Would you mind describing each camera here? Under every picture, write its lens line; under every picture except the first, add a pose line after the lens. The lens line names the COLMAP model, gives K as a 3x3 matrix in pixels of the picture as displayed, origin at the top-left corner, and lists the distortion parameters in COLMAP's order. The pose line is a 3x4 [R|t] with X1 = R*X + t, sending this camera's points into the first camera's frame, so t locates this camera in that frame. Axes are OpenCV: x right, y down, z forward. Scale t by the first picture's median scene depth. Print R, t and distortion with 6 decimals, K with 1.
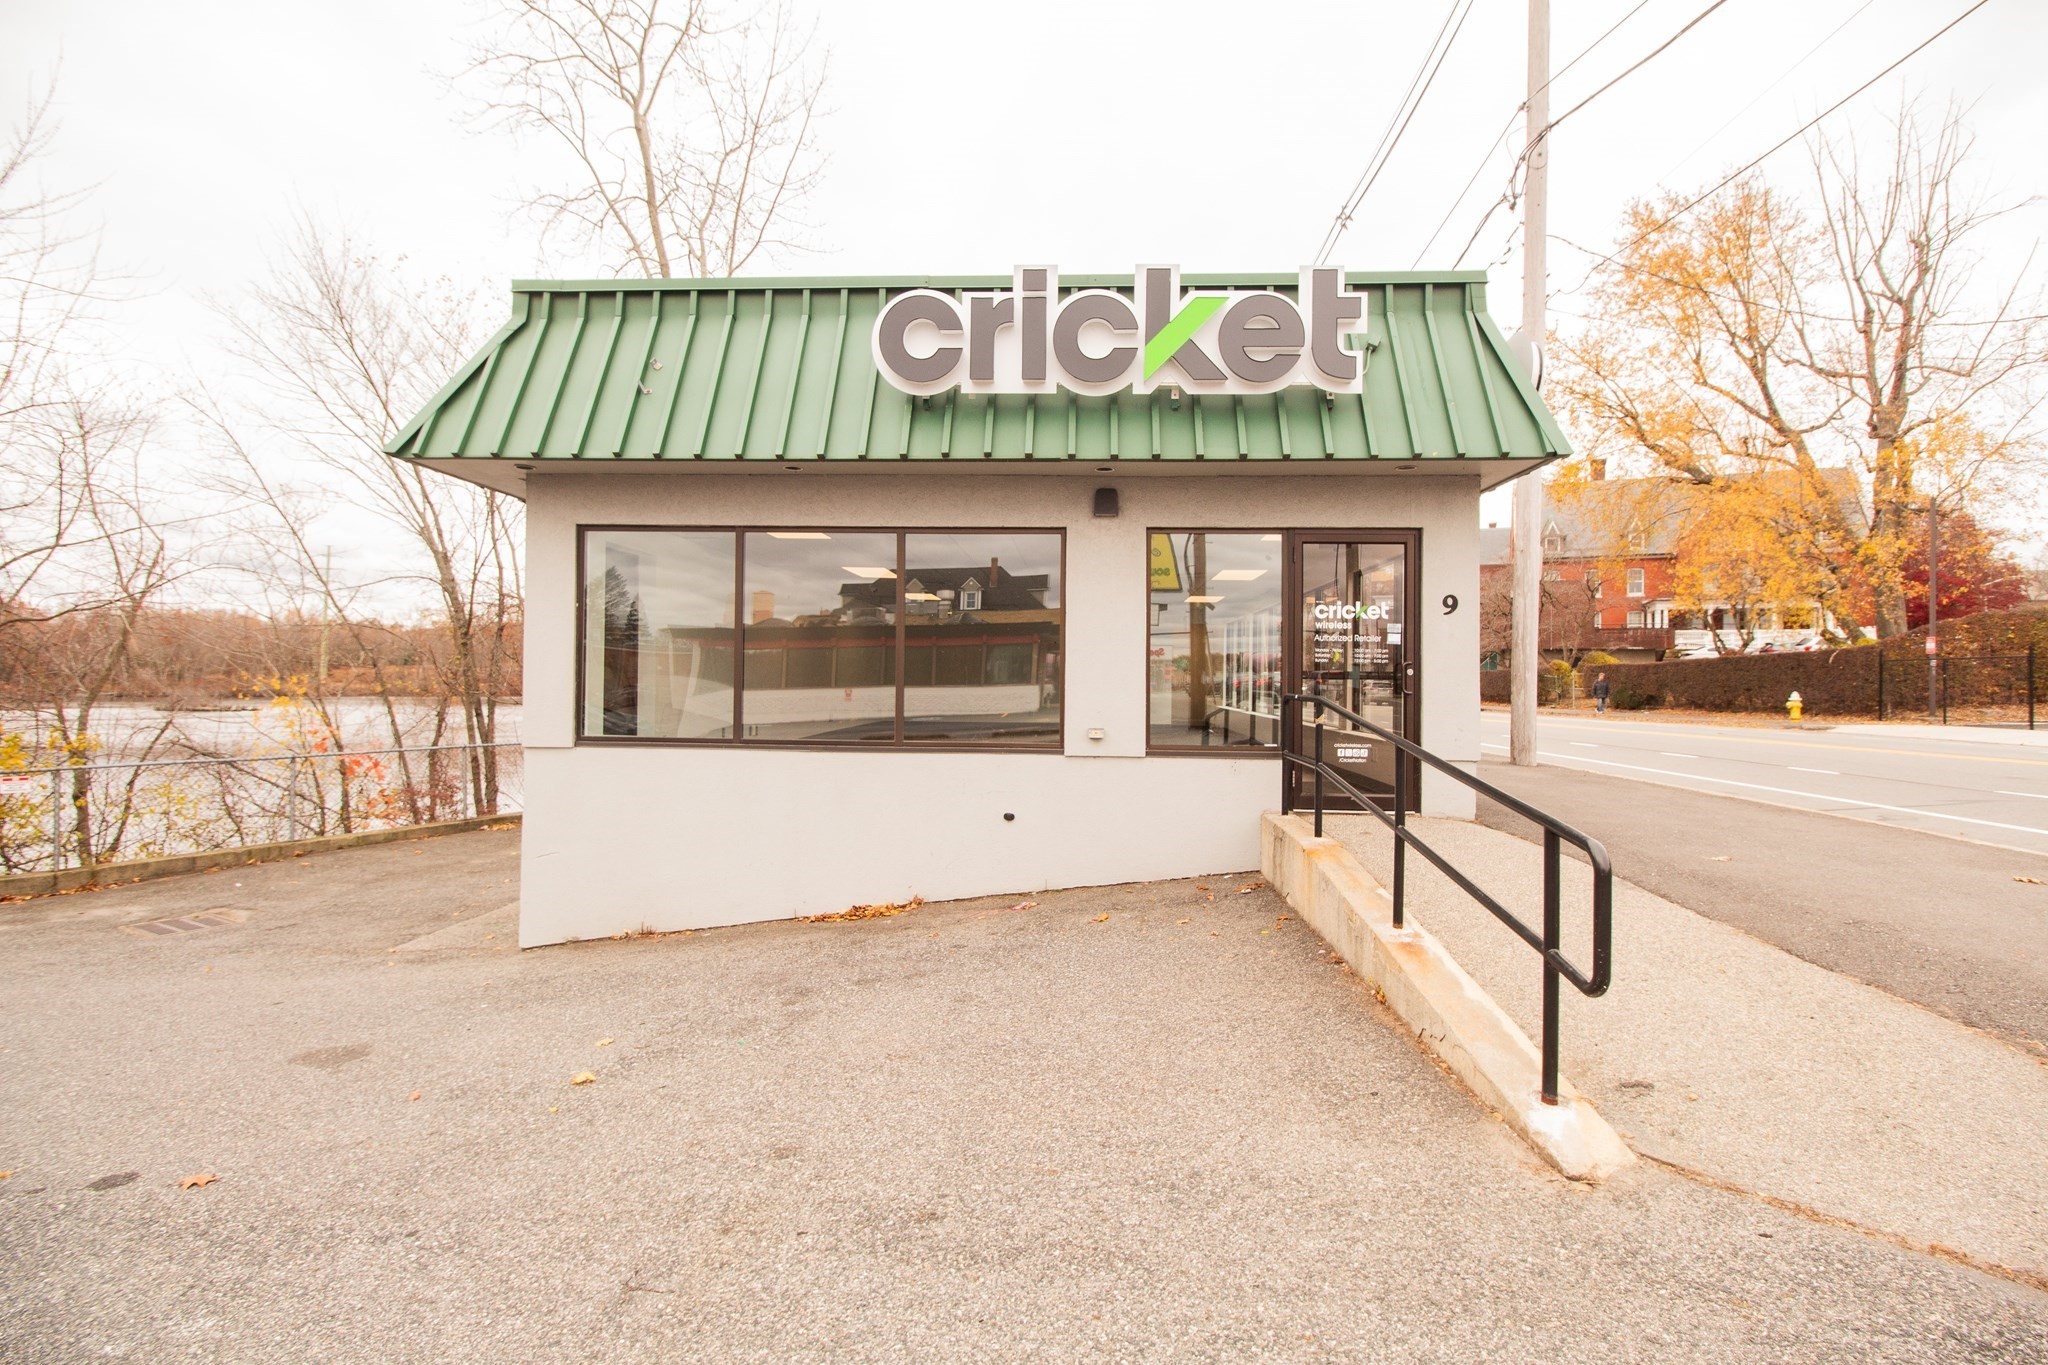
lens RADIAL K [[946.8, 0, 1039.9], [0, 946.8, 669.6], [0, 0, 1]] dist [0.001474, -0.014089]
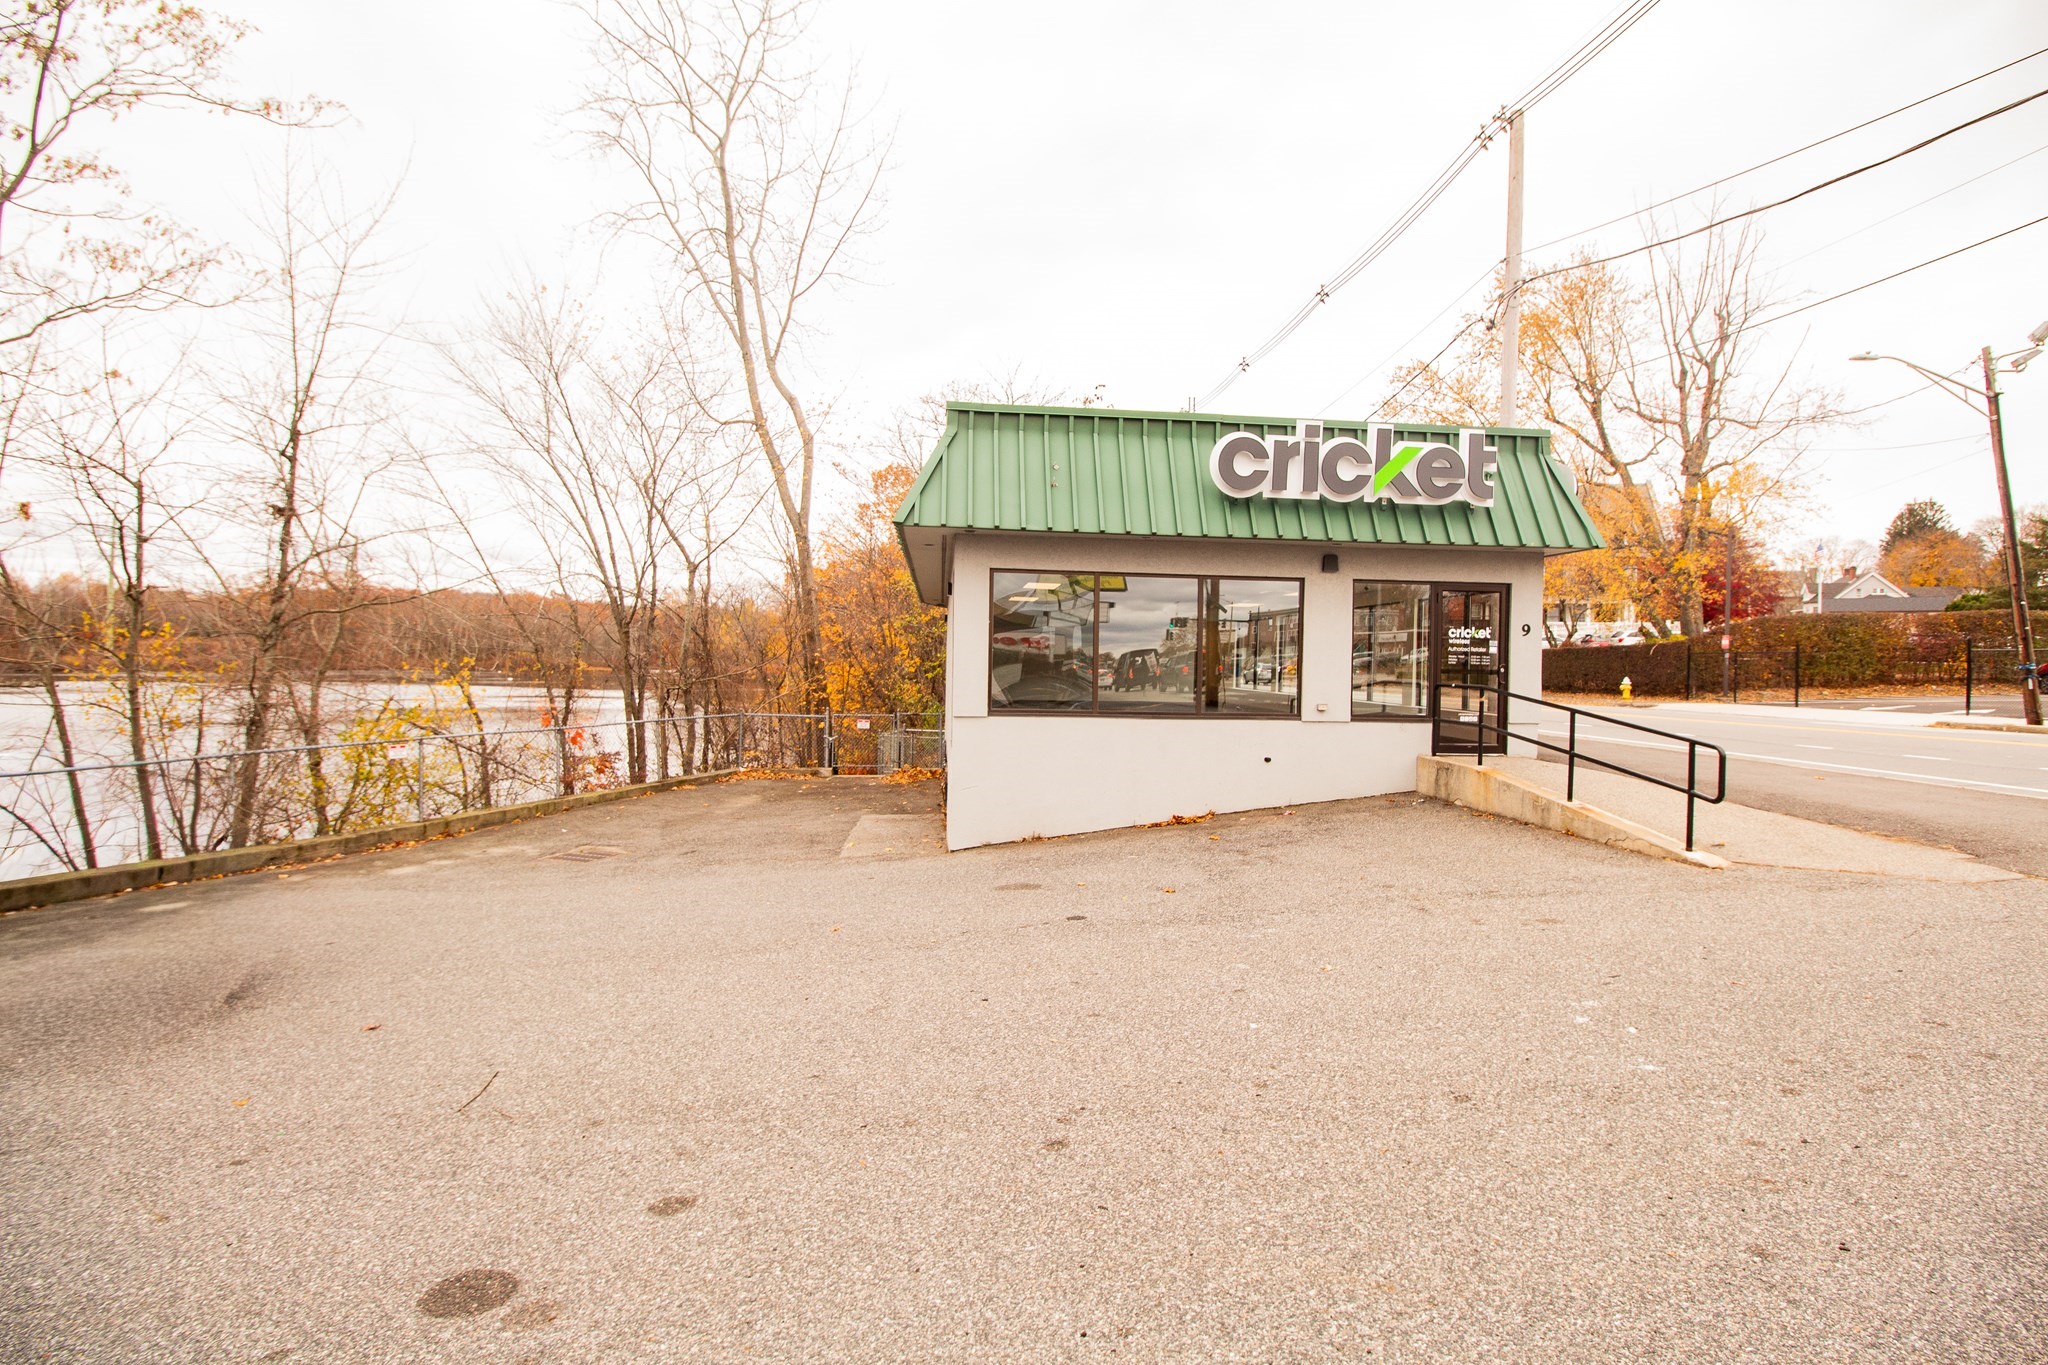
lens RADIAL K [[944.9, 0, 1036.4], [0, 944.9, 669.0], [0, 0, 1]] dist [0.001116, -0.013088]
pose [[0.988642, 0.005995, 0.150167, -0.653870], [-0.009296, 0.999730, 0.021294, -0.026702], [-0.149999, -0.022449, 0.988431, -0.505221]]
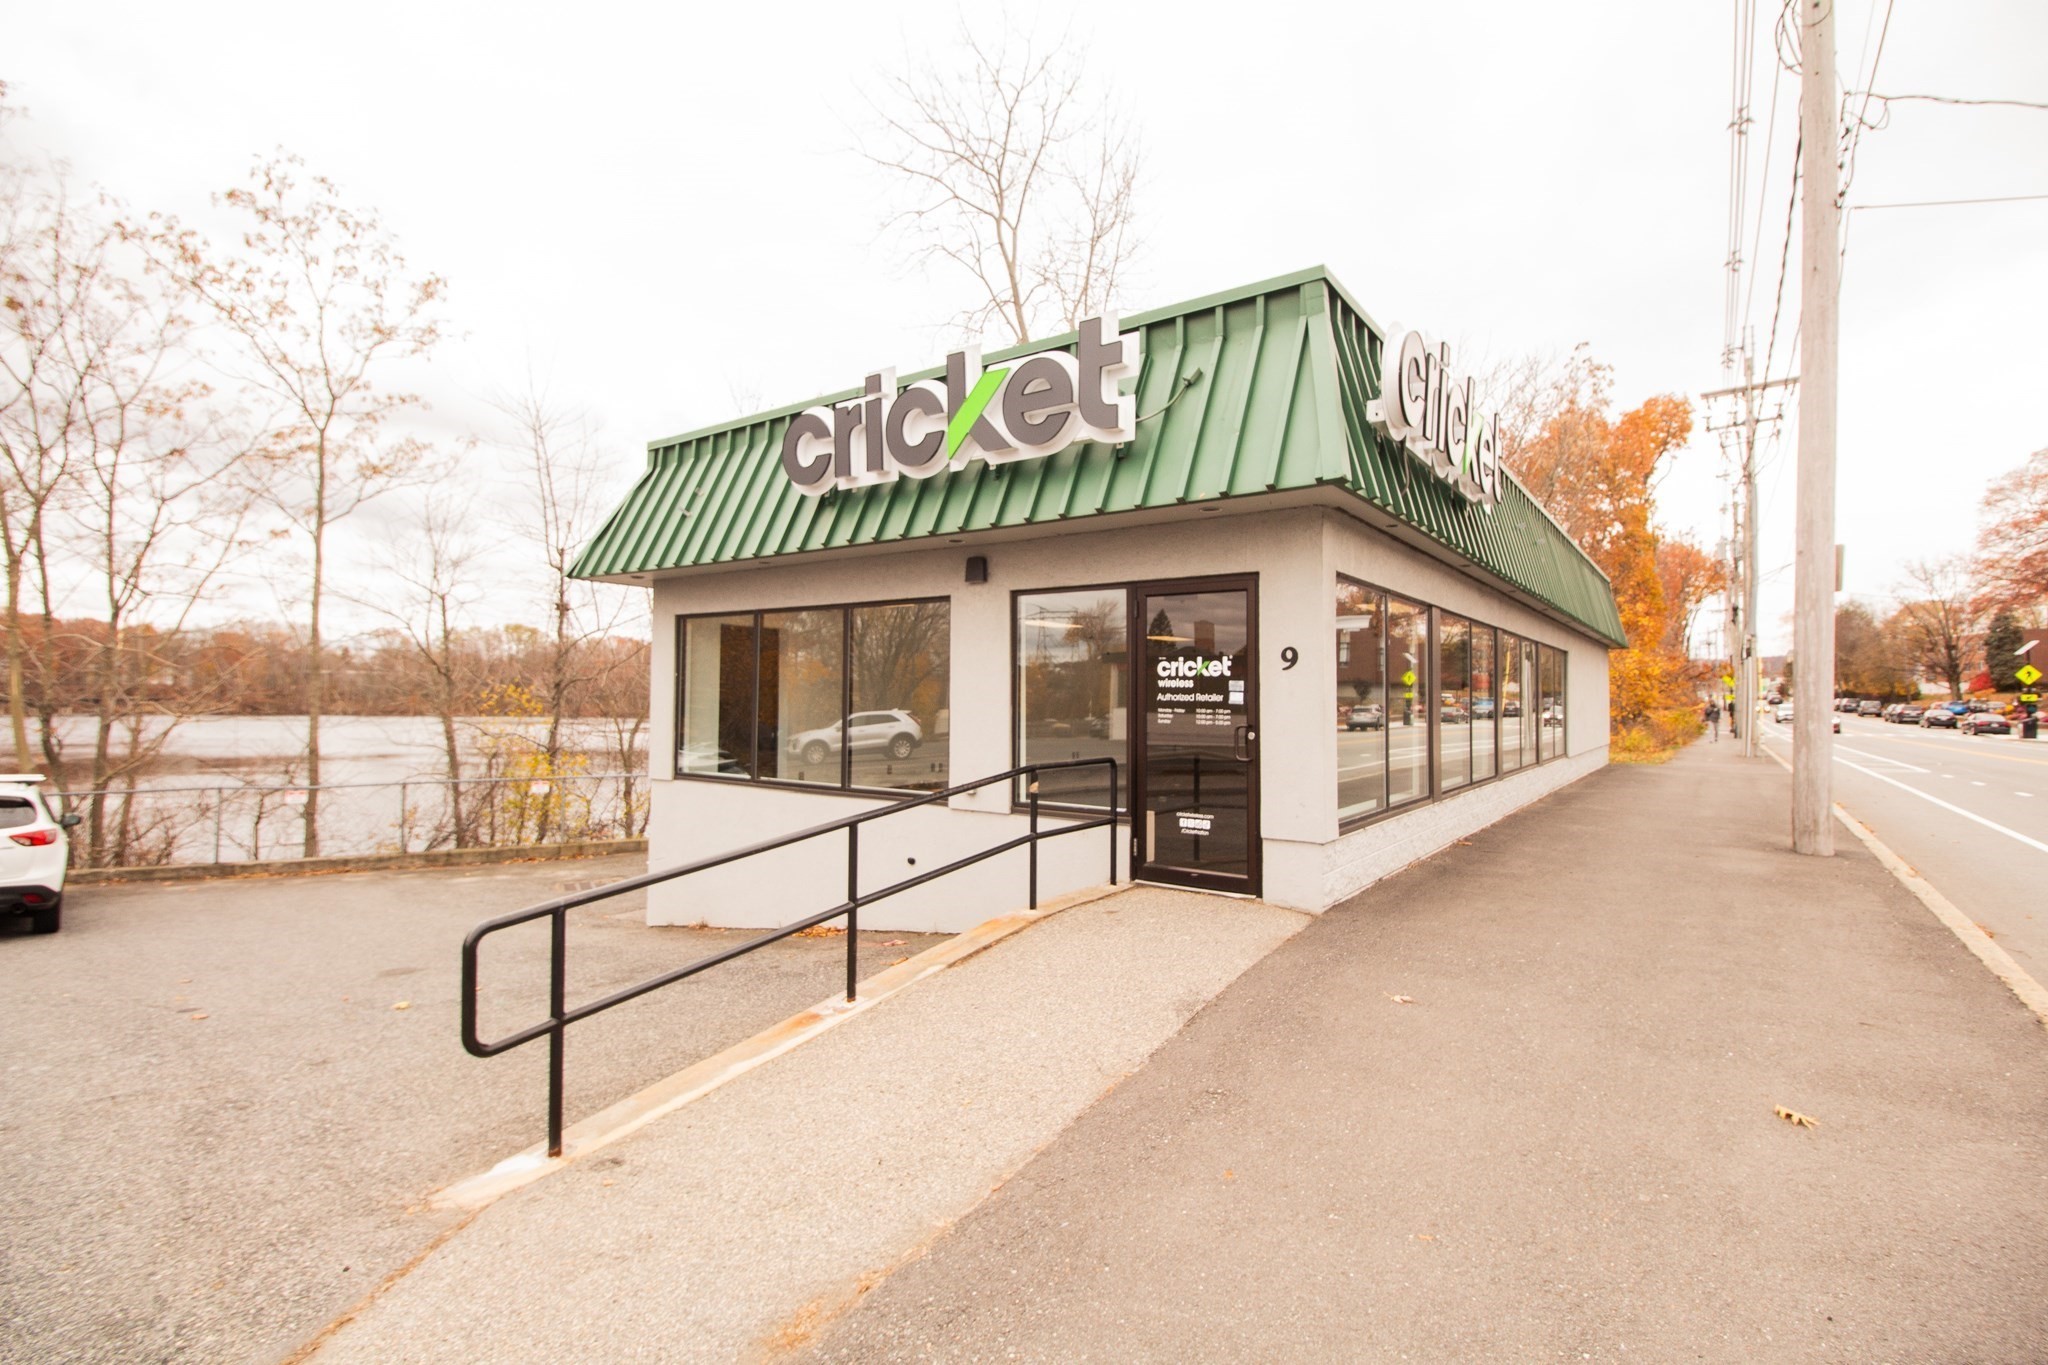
lens RADIAL K [[949.2, 0, 1038.4], [0, 949.2, 664.4], [0, 0, 1]] dist [-0.000369, -0.012789]
pose [[0.839274, -0.023482, -0.543201, 0.693877], [0.006223, 0.999416, -0.033590, -0.034750], [0.543672, 0.024811, 0.838931, 0.149380]]
